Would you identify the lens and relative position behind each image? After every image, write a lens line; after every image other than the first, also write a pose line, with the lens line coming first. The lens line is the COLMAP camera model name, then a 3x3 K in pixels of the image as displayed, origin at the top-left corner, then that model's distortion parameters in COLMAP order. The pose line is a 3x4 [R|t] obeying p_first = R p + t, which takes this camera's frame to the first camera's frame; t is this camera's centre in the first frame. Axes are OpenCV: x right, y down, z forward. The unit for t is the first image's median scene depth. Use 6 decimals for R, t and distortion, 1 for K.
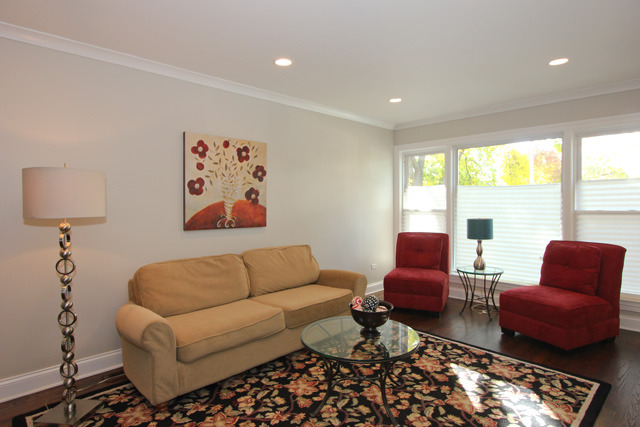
lens RADIAL K [[337.1, 0, 332.1], [0, 337.1, 206.0], [0, 0, 1]] dist [0.011752, 0.000412]
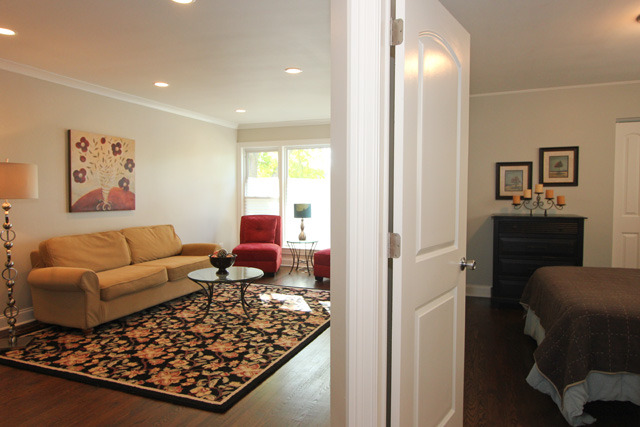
lens RADIAL K [[437.0, 0, 323.0], [0, 437.0, 213.3], [0, 0, 1]] dist [0.025365, 0.002177]
pose [[0.911005, -0.014283, 0.412148, -0.237932], [-0.000940, 0.999326, 0.036710, 0.015737], [-0.412394, -0.033830, 0.910377, -0.710972]]
